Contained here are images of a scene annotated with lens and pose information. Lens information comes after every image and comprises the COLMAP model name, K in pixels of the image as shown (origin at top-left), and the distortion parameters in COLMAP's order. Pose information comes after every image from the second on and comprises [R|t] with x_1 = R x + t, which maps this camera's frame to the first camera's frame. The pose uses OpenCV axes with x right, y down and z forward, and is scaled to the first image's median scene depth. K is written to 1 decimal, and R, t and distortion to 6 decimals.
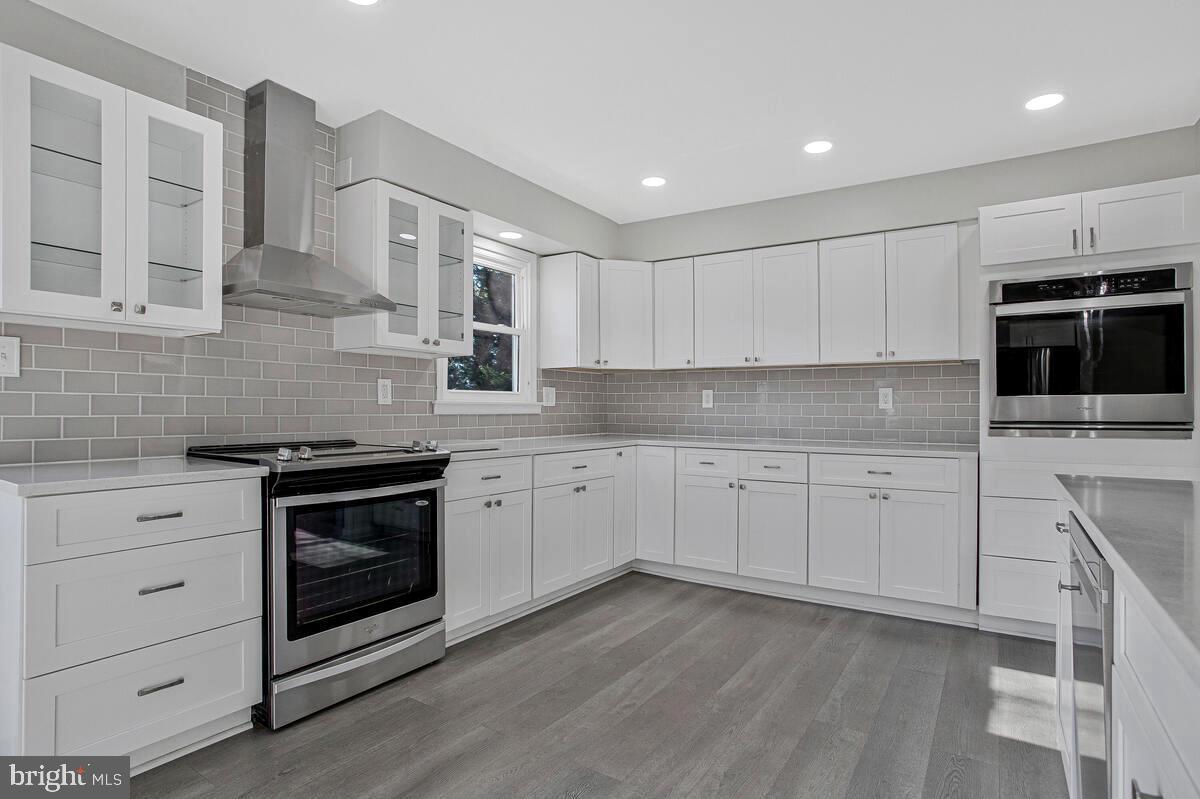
lens RADIAL K [[612.0, 0, 607.3], [0, 612.0, 403.1], [0, 0, 1]] dist [-0.021069, 0.003988]
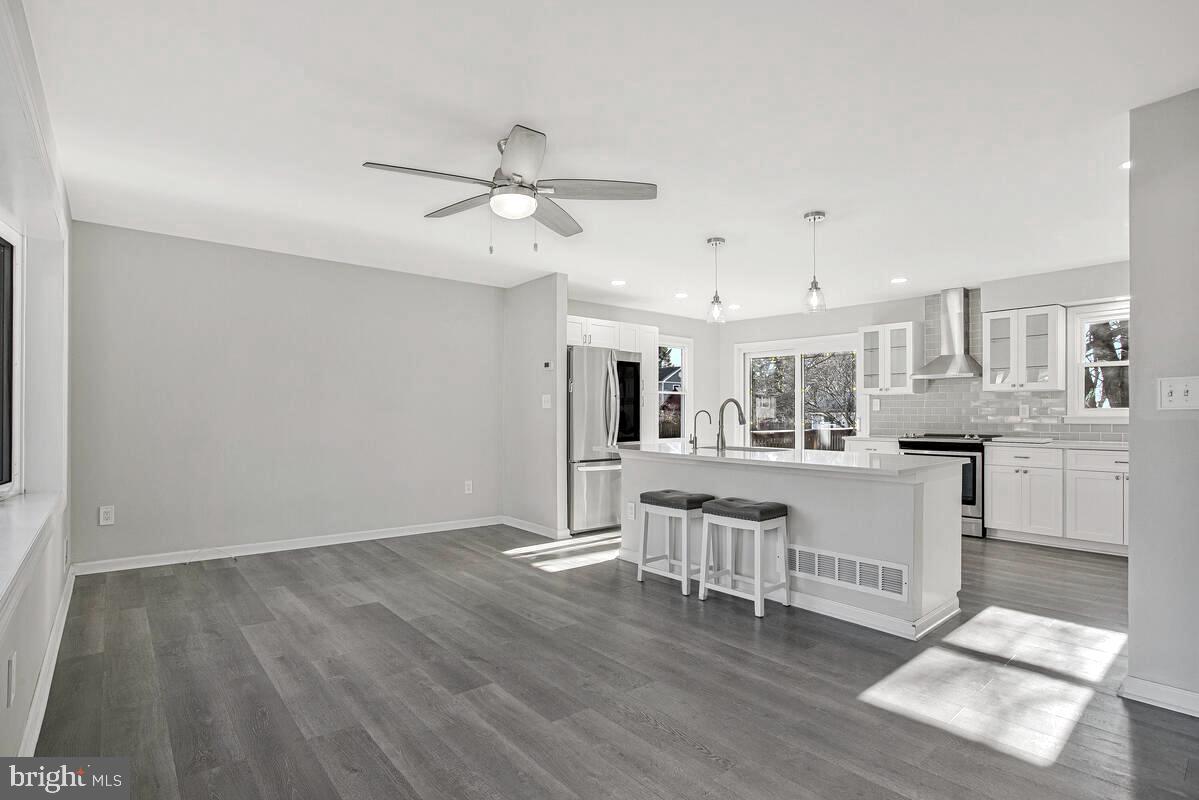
lens RADIAL K [[588.0, 0, 616.7], [0, 588.0, 407.7], [0, 0, 1]] dist [-0.048031, 0.011071]
pose [[-0.254812, -0.015812, -0.966861, 1.739349], [0.002336, 0.999853, -0.016967, -0.002835], [0.966988, -0.006582, -0.254738, 0.248602]]
